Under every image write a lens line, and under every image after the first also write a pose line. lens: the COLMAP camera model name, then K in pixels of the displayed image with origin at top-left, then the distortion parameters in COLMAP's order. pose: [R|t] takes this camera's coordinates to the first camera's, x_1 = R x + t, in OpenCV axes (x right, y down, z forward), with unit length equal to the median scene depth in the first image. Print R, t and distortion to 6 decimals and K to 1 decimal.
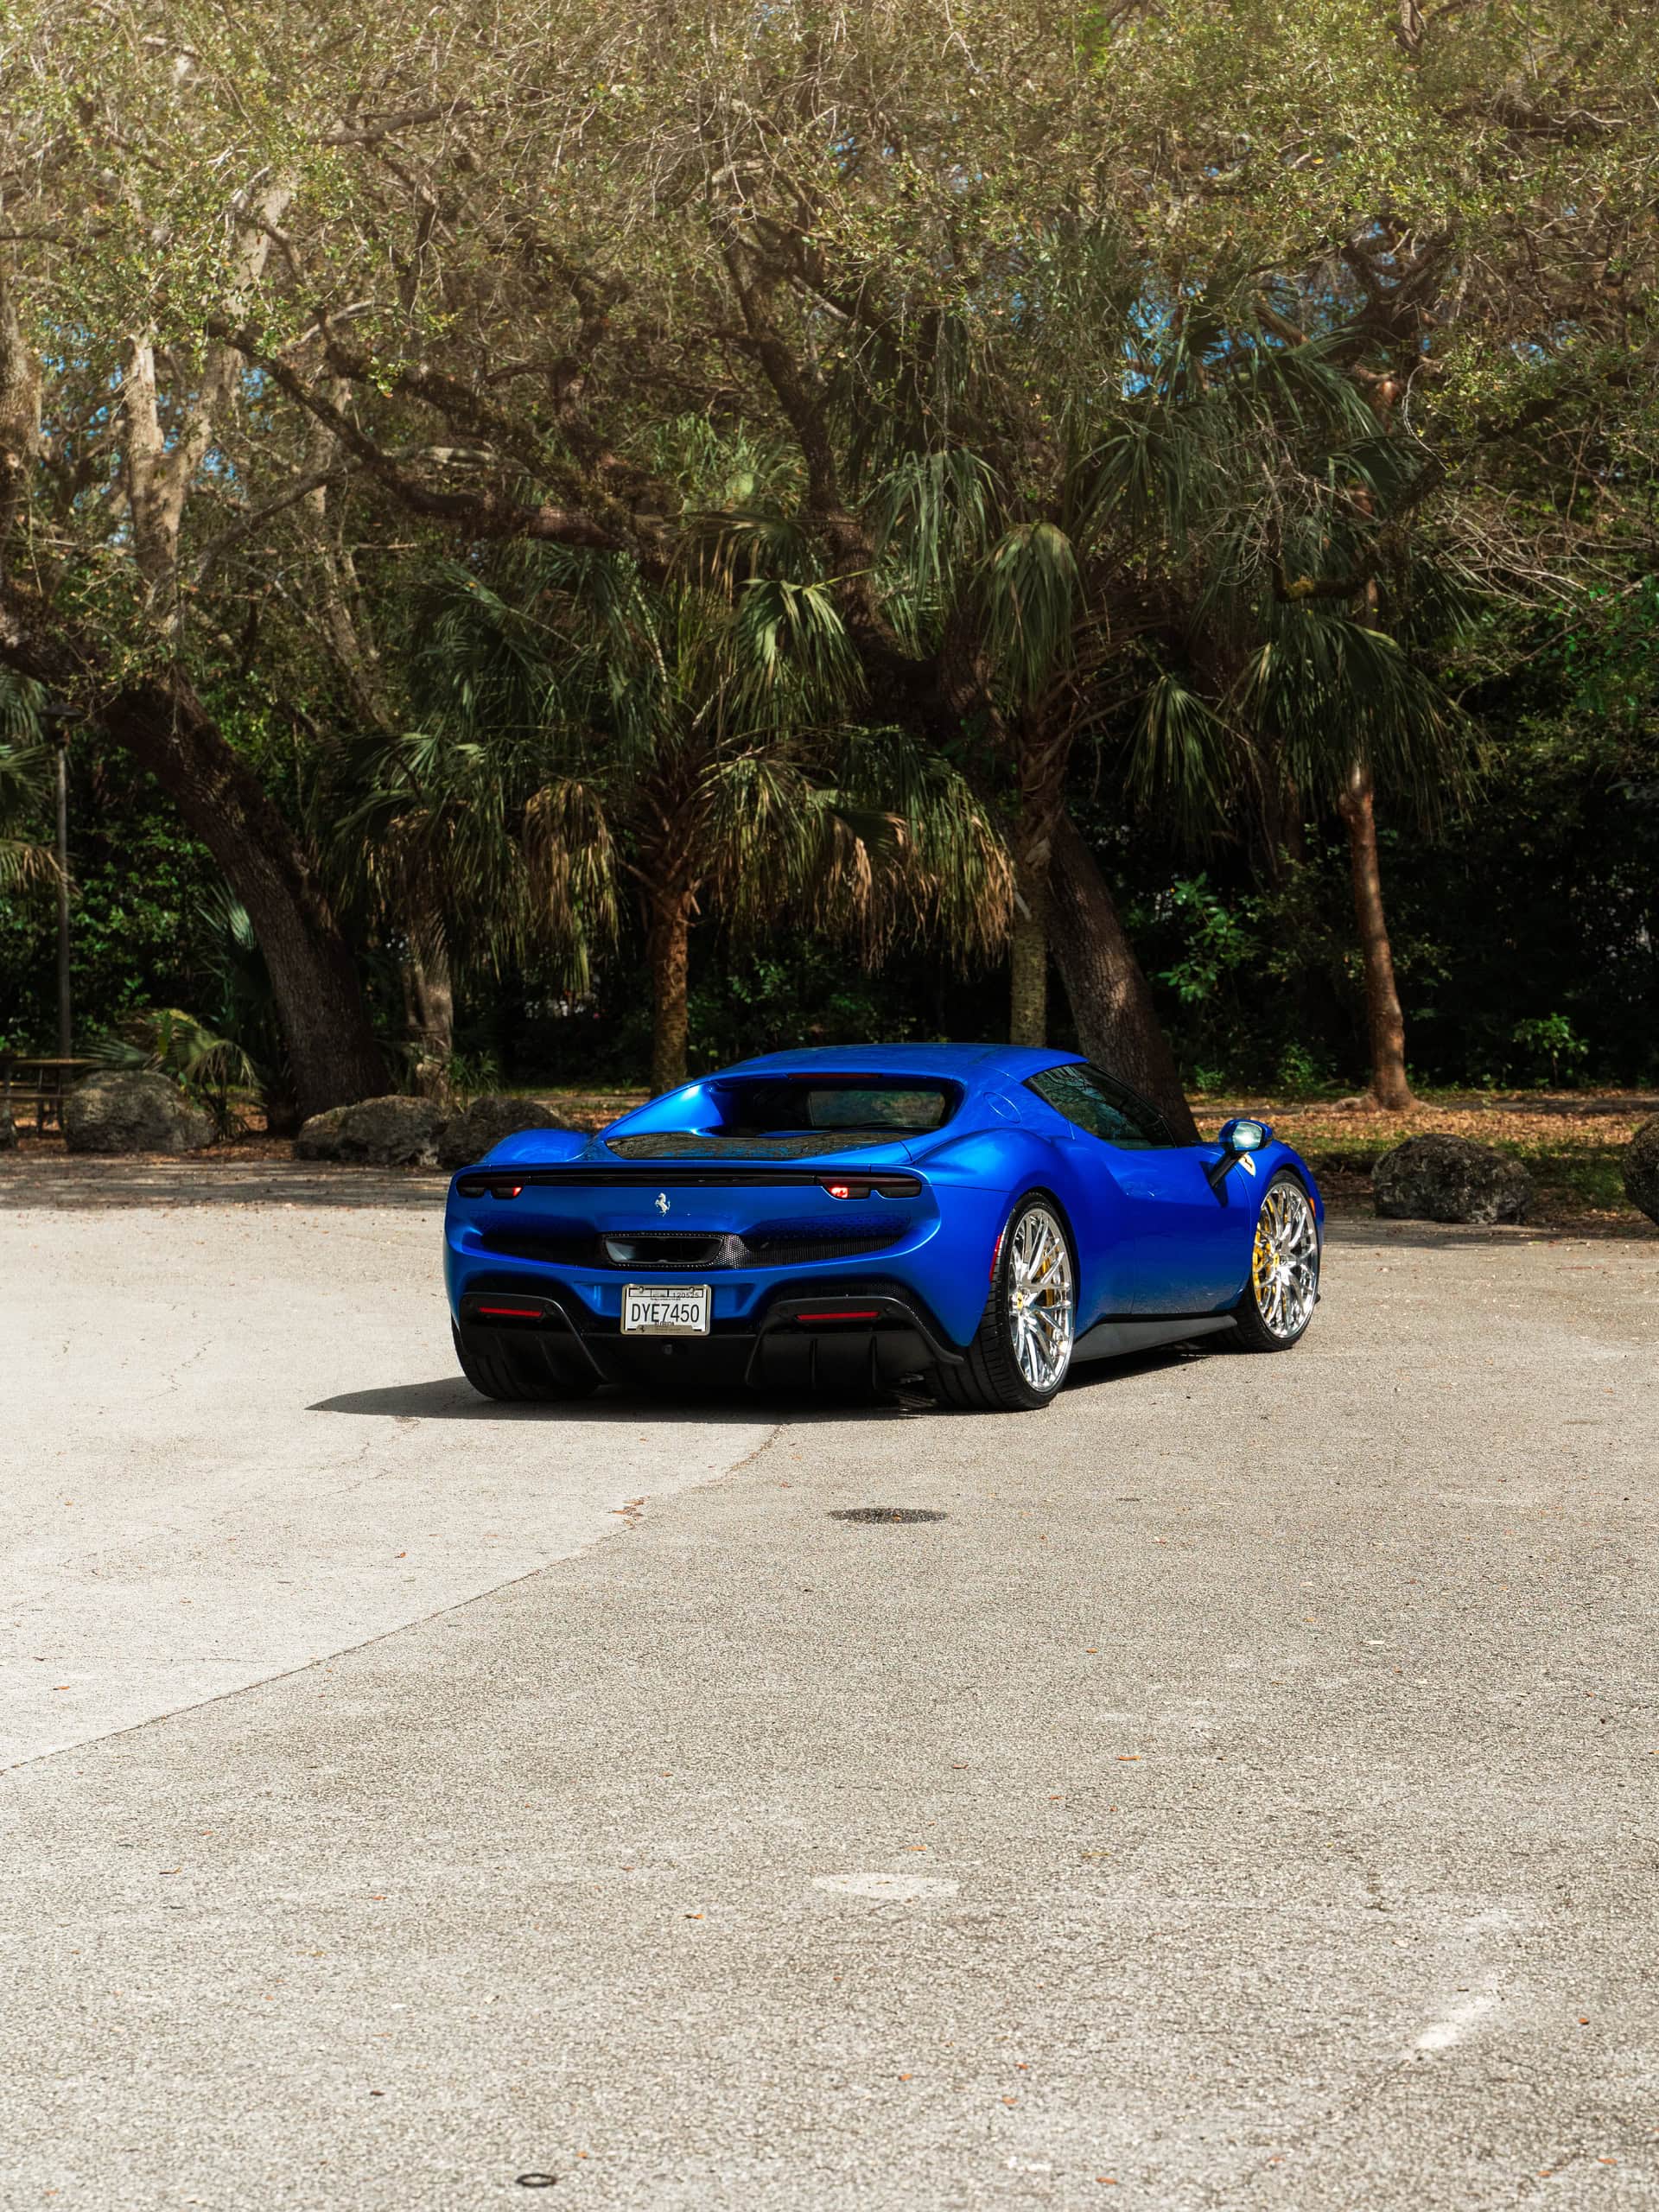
lens RADIAL K [[5636.7, 0, 829.5], [0, 5636.7, 1106.0], [0, 0, 1]] dist [0.076787, 0.086104]
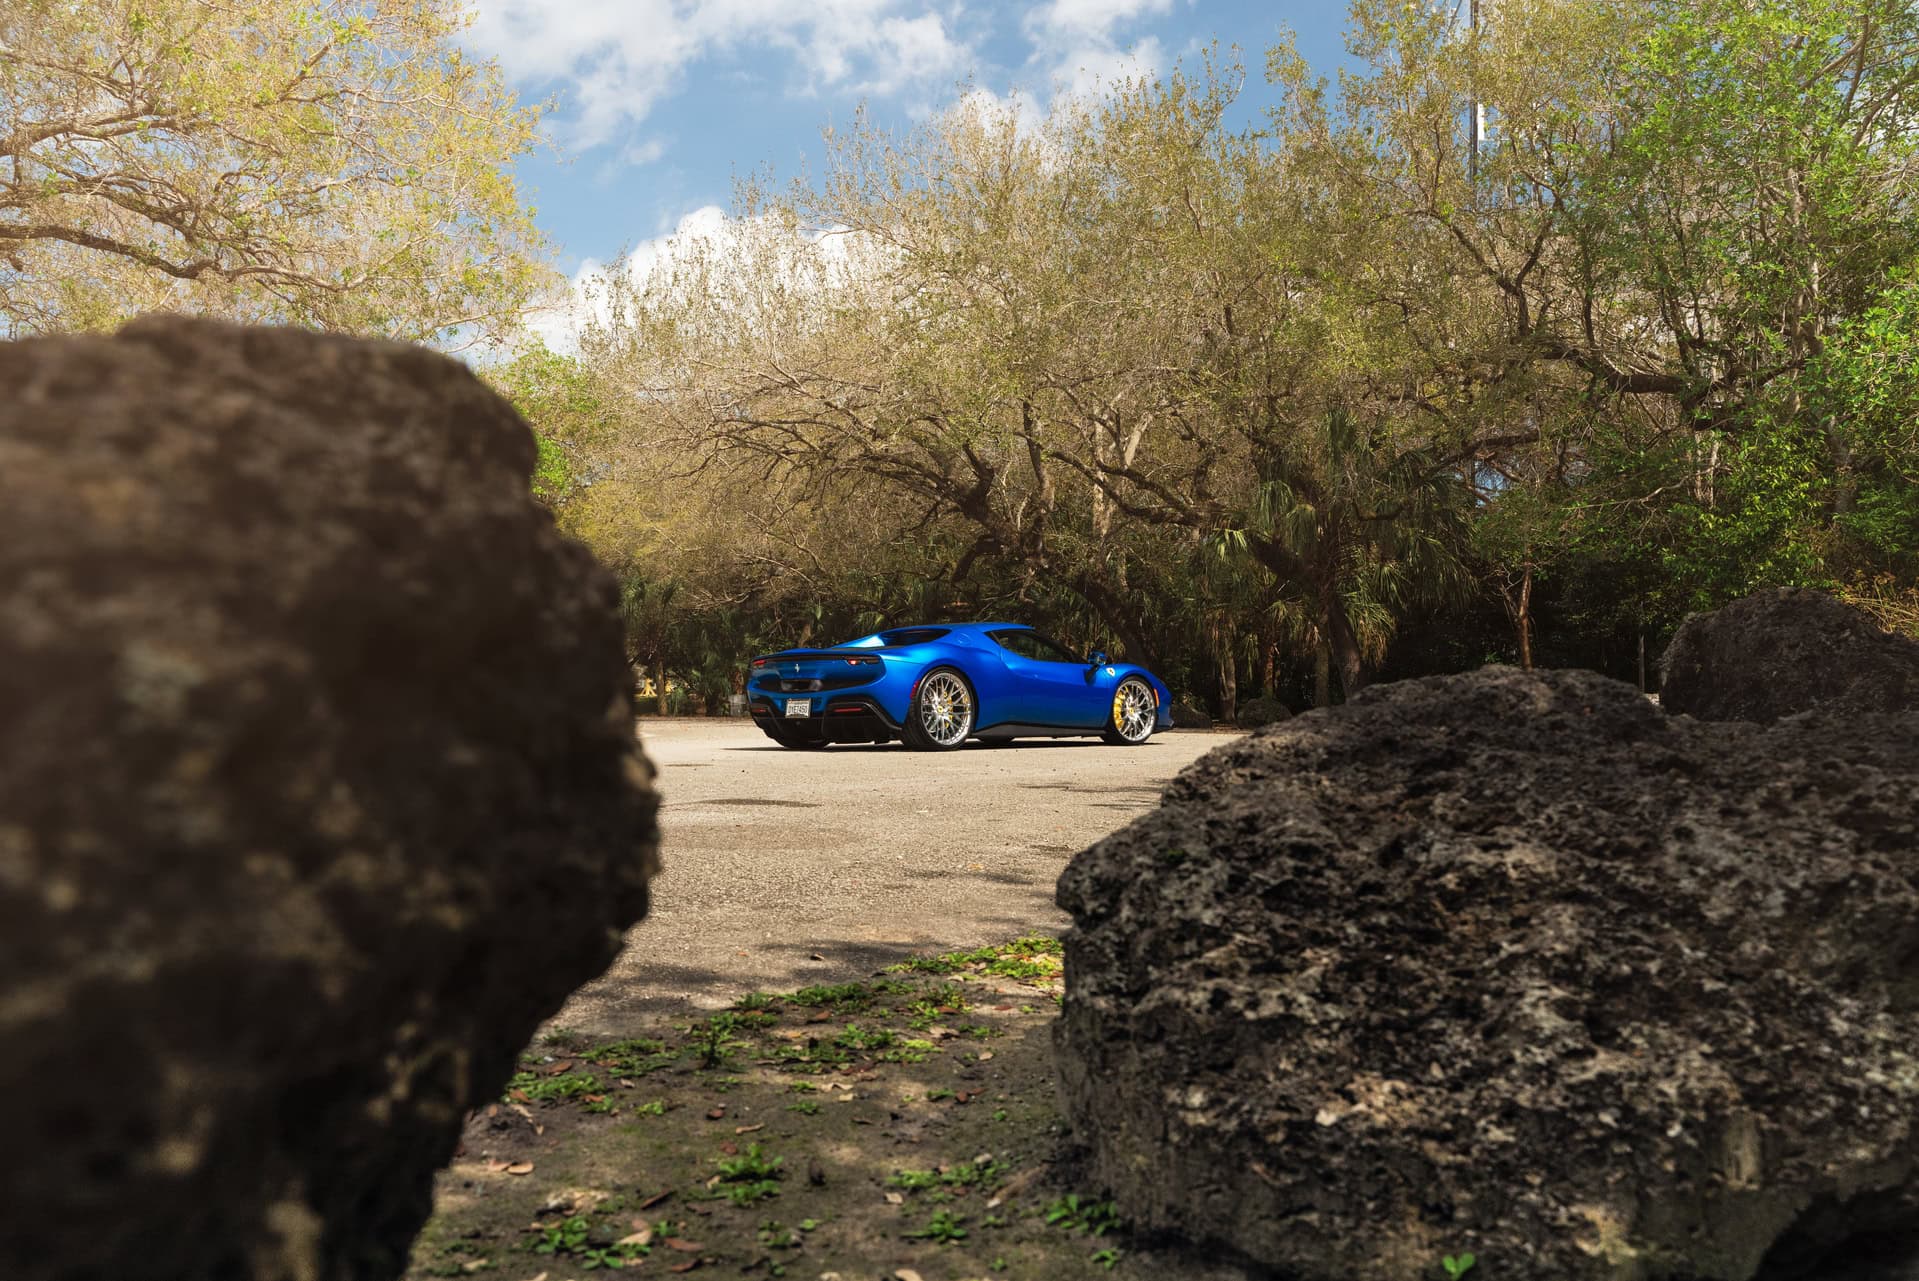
lens RADIAL K [[1537.5, 0, 959.5], [0, 1537.5, 640.5], [0, 0, 1]] dist [0.053858, -0.051059]
pose [[0.935548, -0.003280, -0.353184, 0.289446], [-0.021661, 0.997542, -0.066641, 0.049844], [0.352535, 0.069996, 0.933177, 0.347594]]
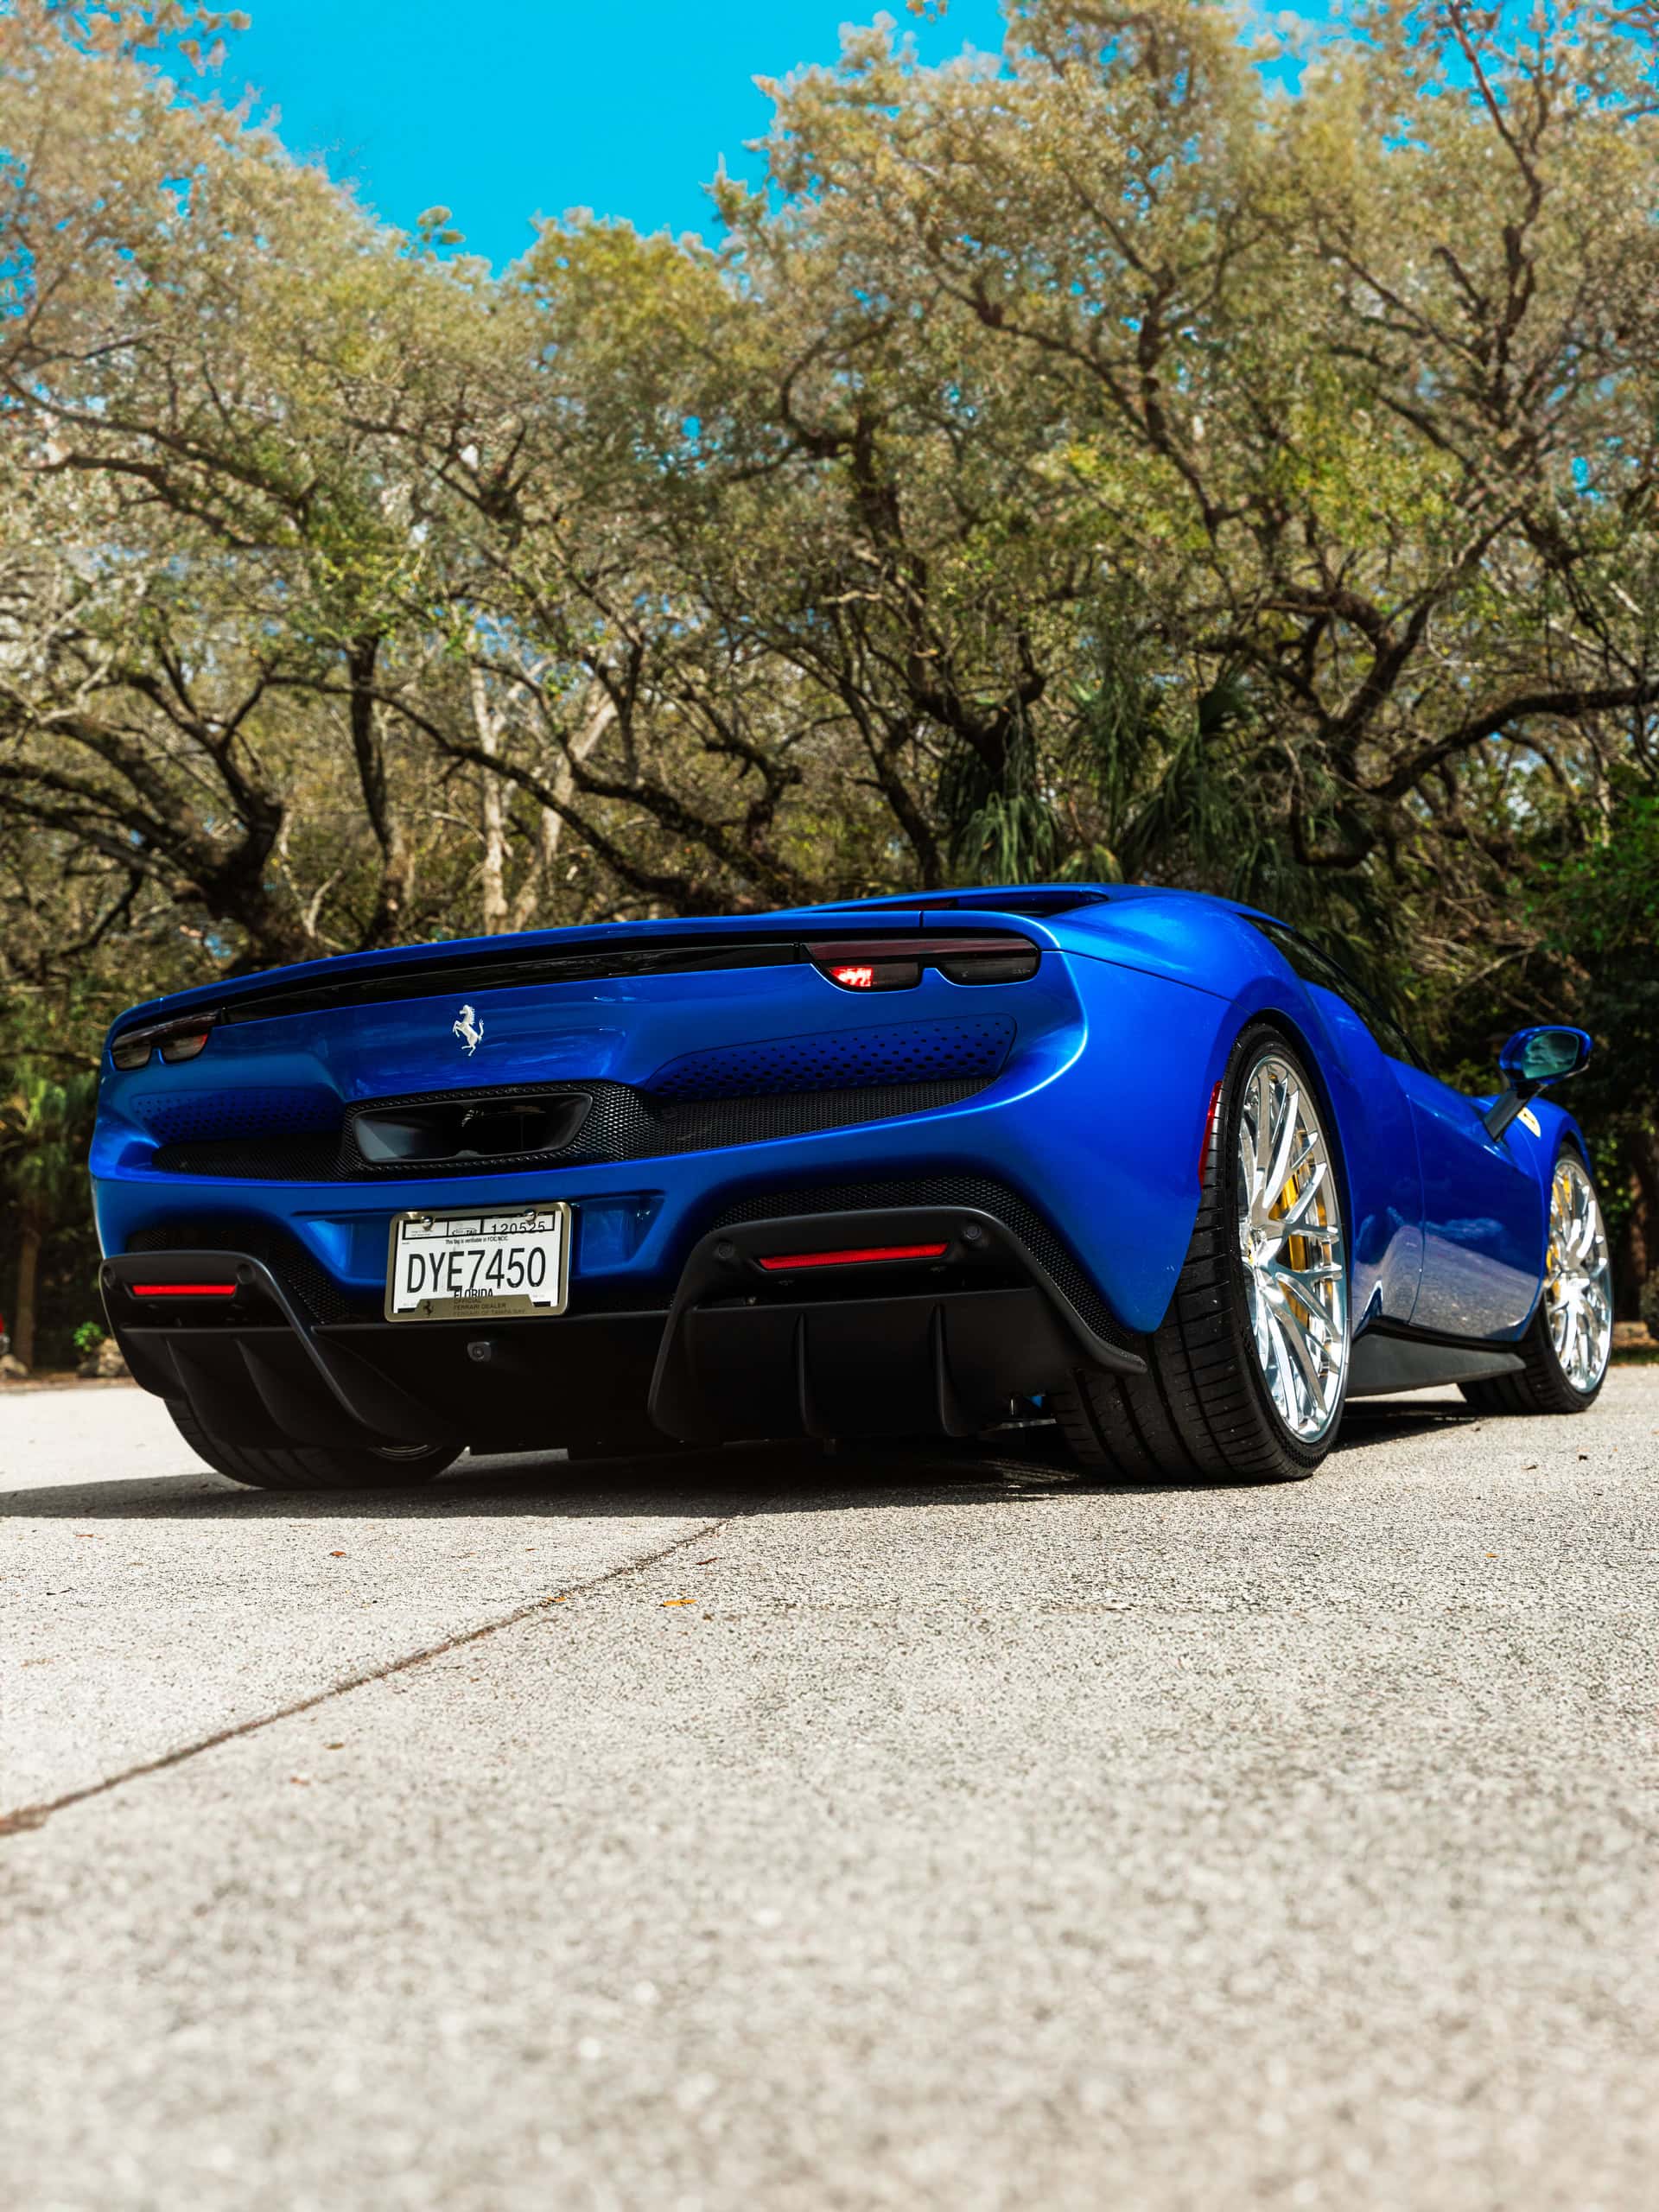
lens RADIAL K [[2576.2, 0, 829.5], [0, 2576.2, 1106.0], [0, 0, 1]] dist [0.003147, 0.000569]
pose [[0.998397, -0.023227, -0.051620, 0.009790], [0.016943, 0.992749, -0.119009, 0.047728], [0.054010, 0.117944, 0.991550, 0.780754]]
